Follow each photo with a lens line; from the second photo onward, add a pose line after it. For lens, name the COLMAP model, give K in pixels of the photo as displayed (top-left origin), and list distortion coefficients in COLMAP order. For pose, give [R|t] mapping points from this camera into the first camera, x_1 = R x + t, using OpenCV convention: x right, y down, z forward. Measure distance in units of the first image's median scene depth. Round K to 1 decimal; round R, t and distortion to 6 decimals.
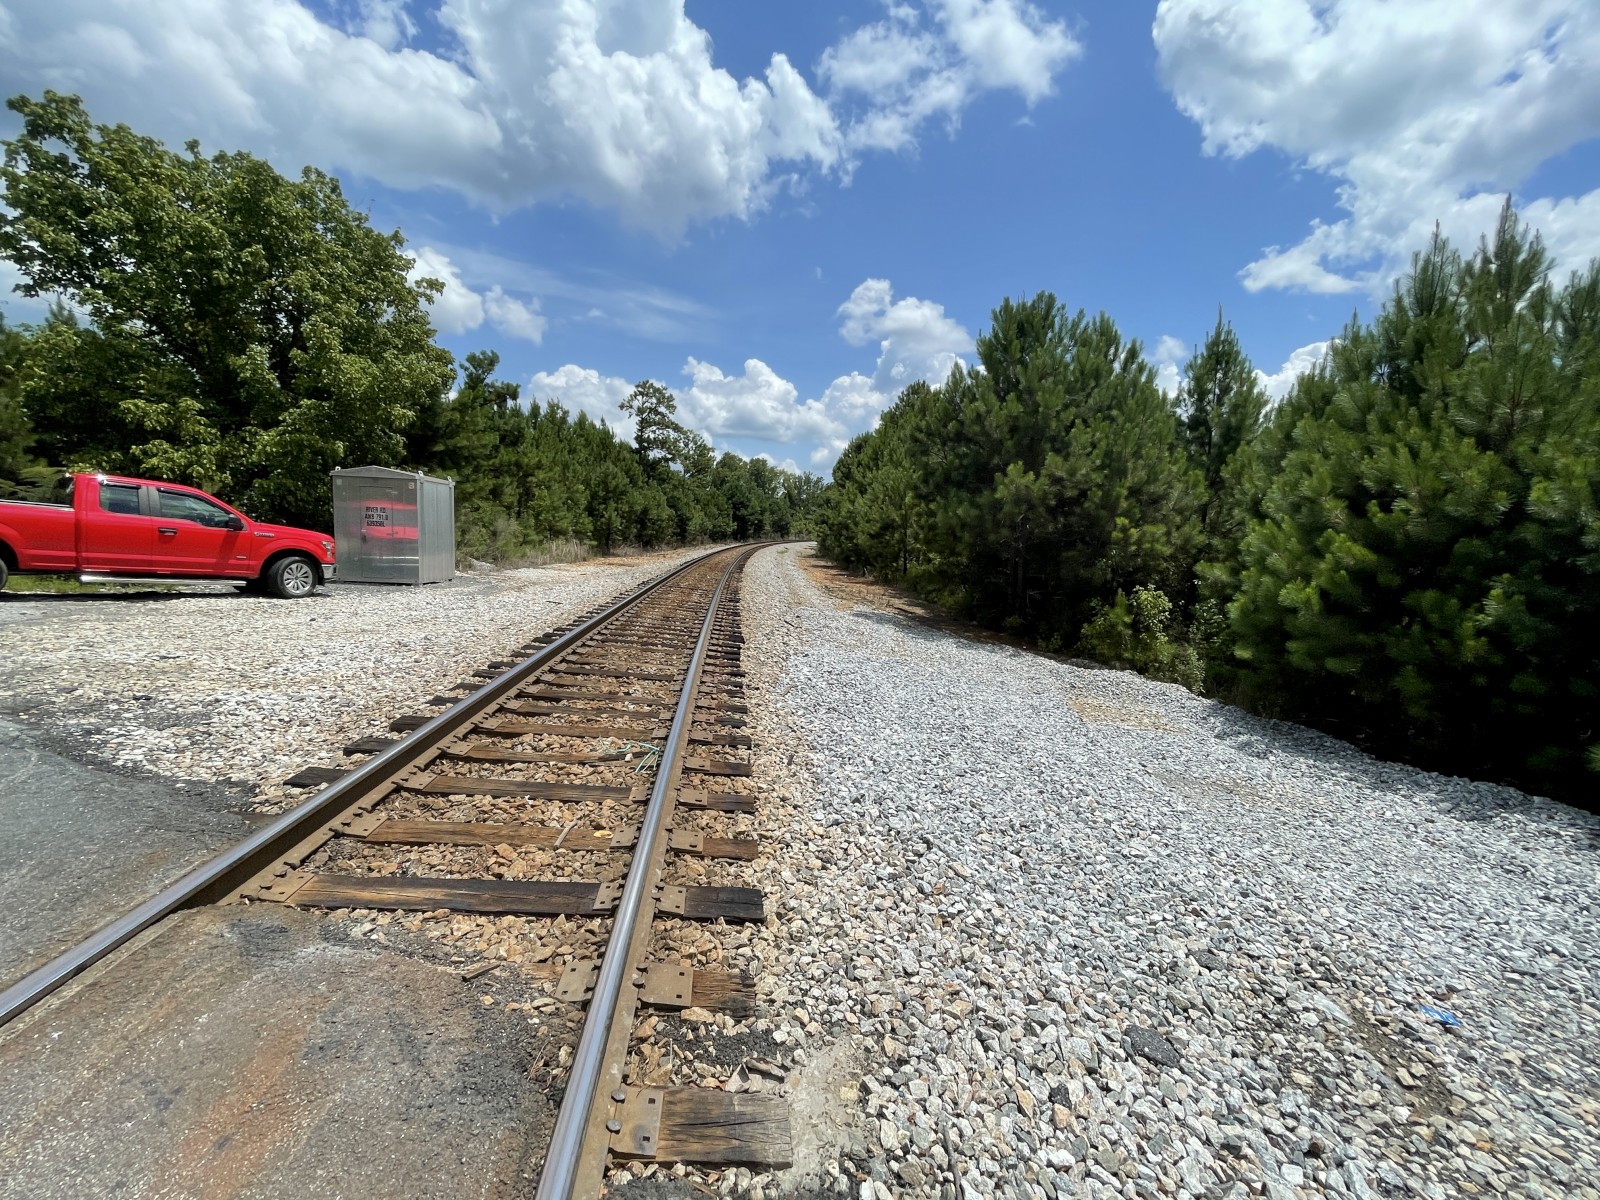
lens RADIAL K [[645.2, 0, 784.1], [0, 645.2, 595.8], [0, 0, 1]] dist [0.023283, -0.006847]
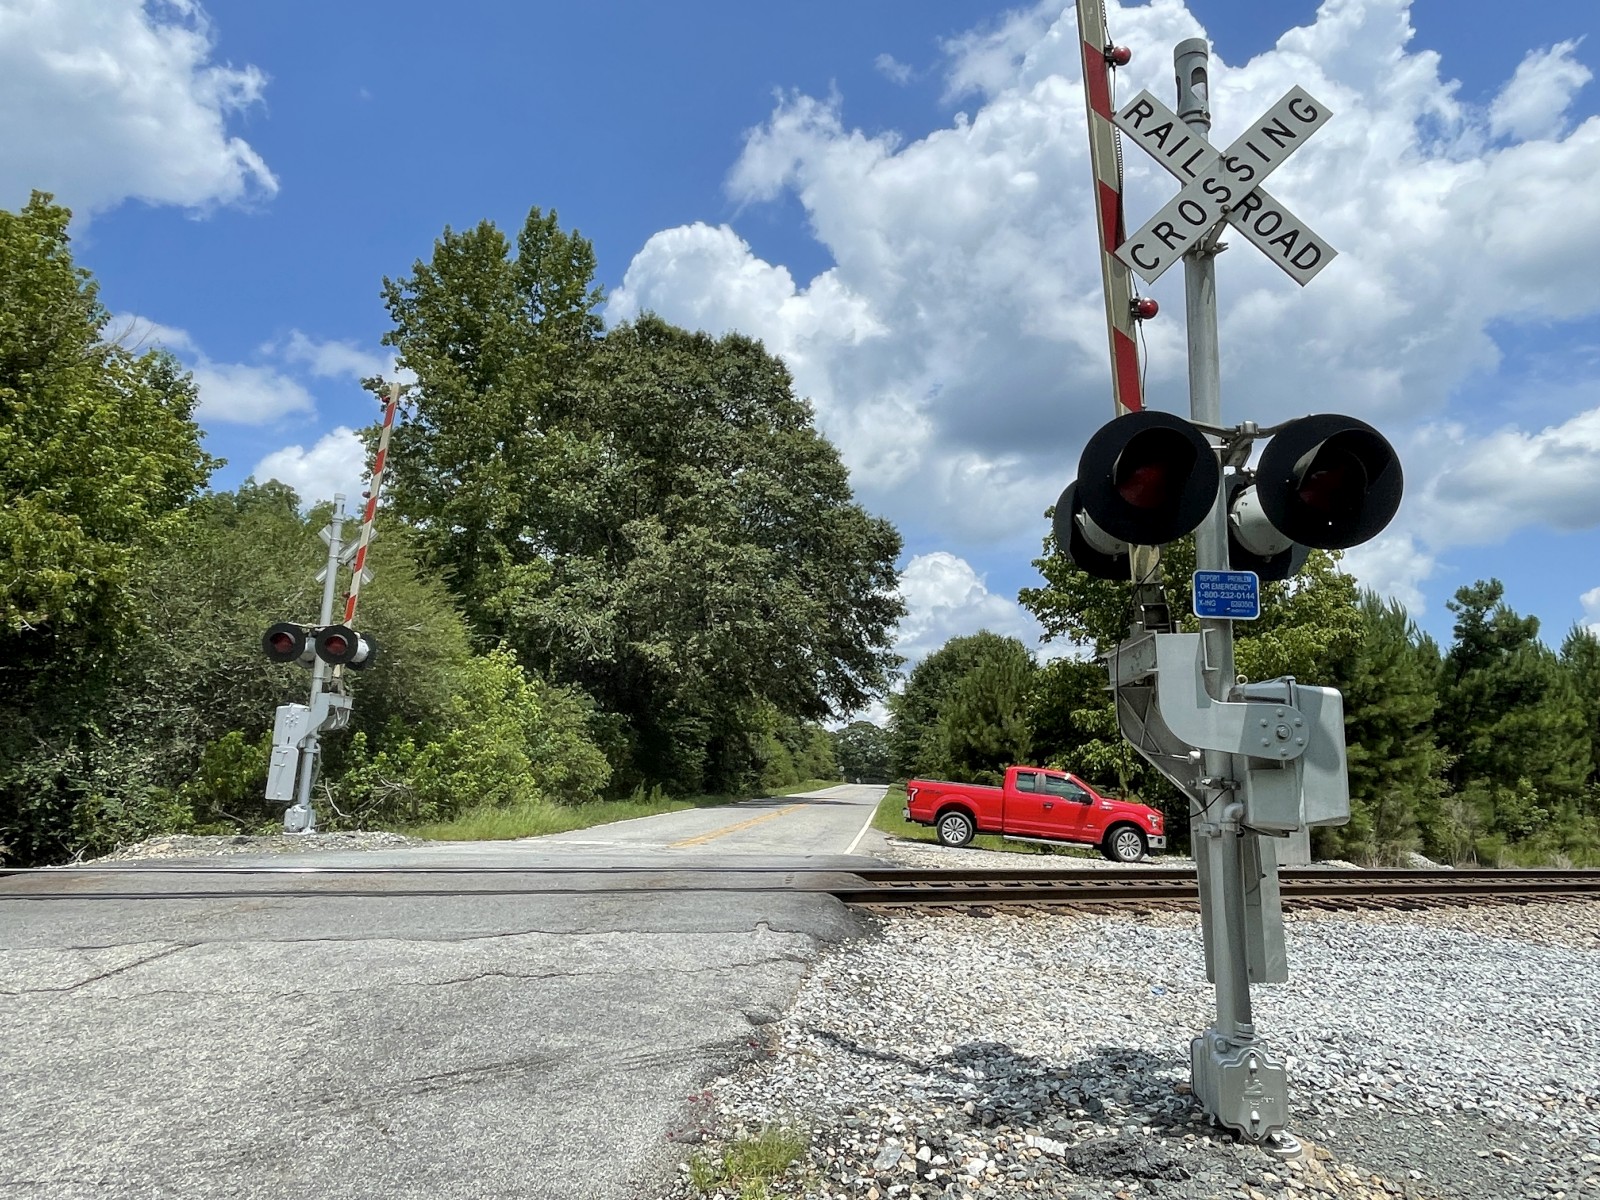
lens RADIAL K [[1029.6, 0, 807.1], [0, 1029.6, 595.5], [0, 0, 1]] dist [-0.005441, -0.000573]
pose [[0.380294, -0.207371, -0.901318, 0.645769], [-0.110716, 0.957324, -0.266971, 0.080607], [0.918215, 0.201318, 0.341105, -0.214626]]
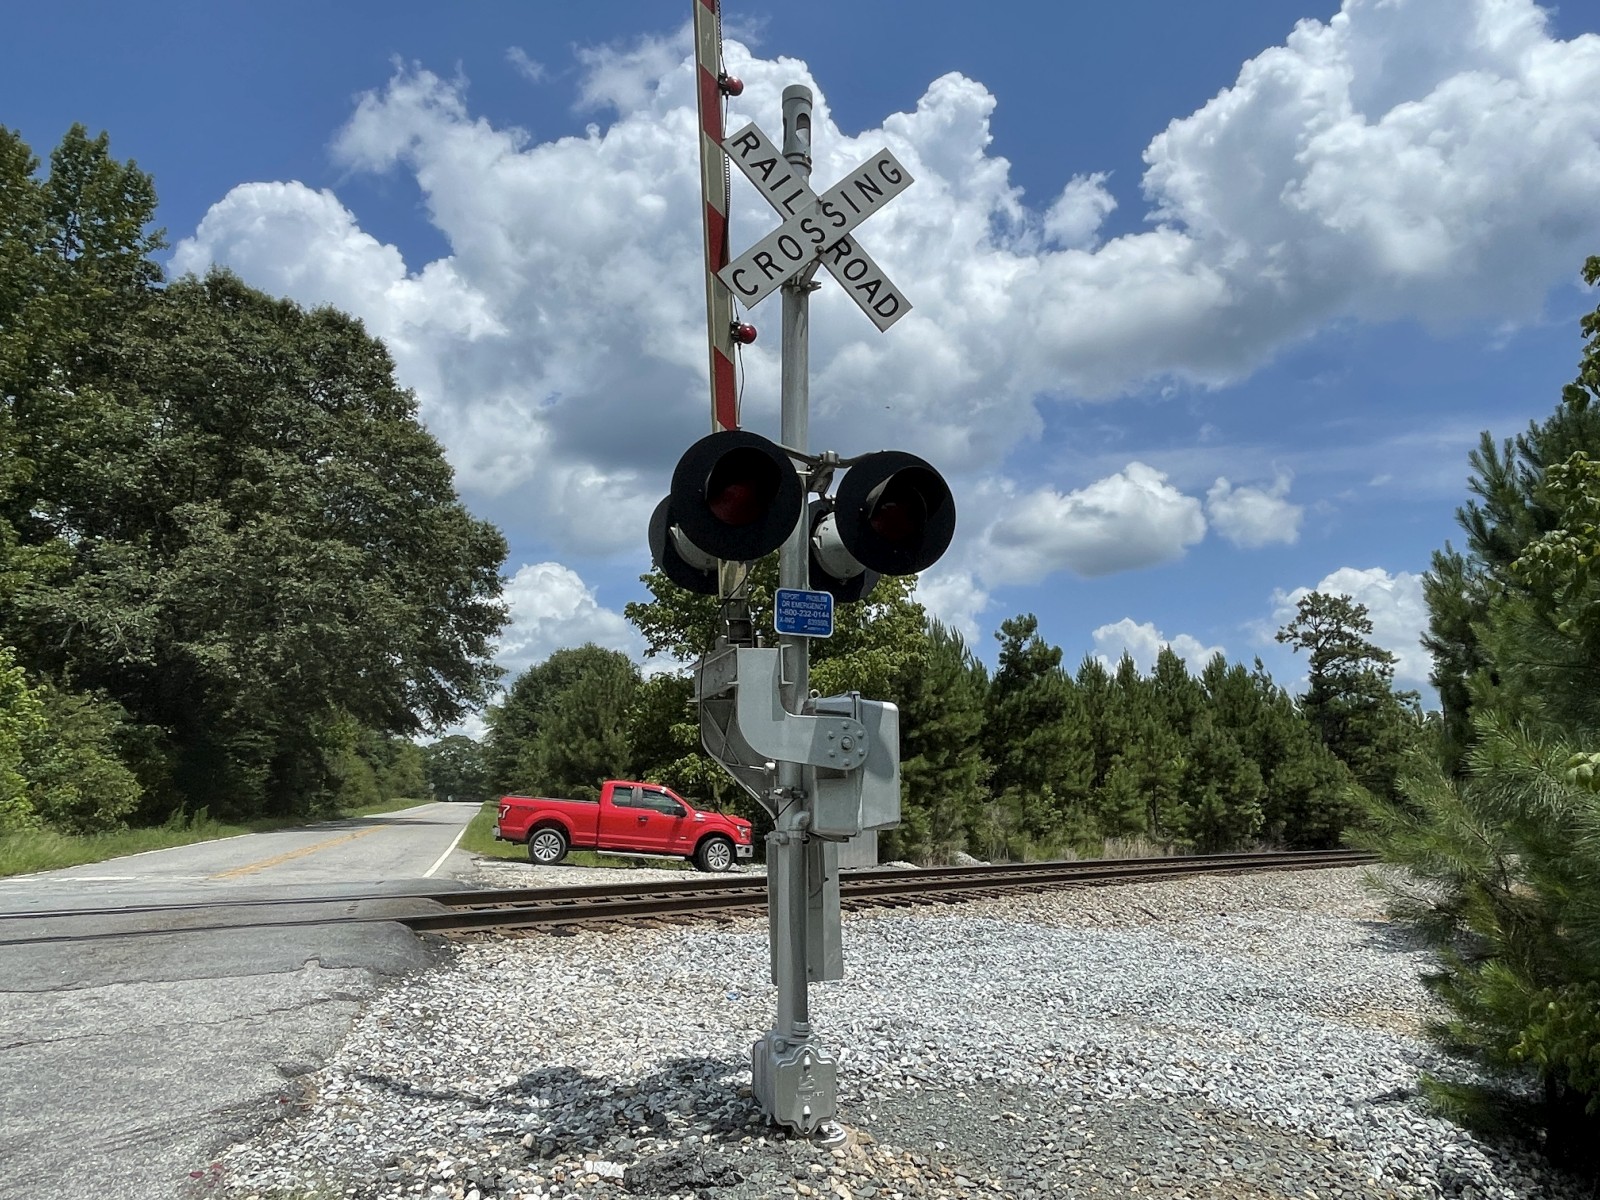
lens RADIAL K [[1028.5, 0, 804.4], [0, 1028.5, 591.9], [0, 0, 1]] dist [-0.007441, -0.000463]
pose [[0.690697, -0.194747, -0.696427, 0.643052], [-0.048794, 0.948309, -0.313575, 0.079650], [0.721496, 0.250567, 0.645492, -0.205329]]
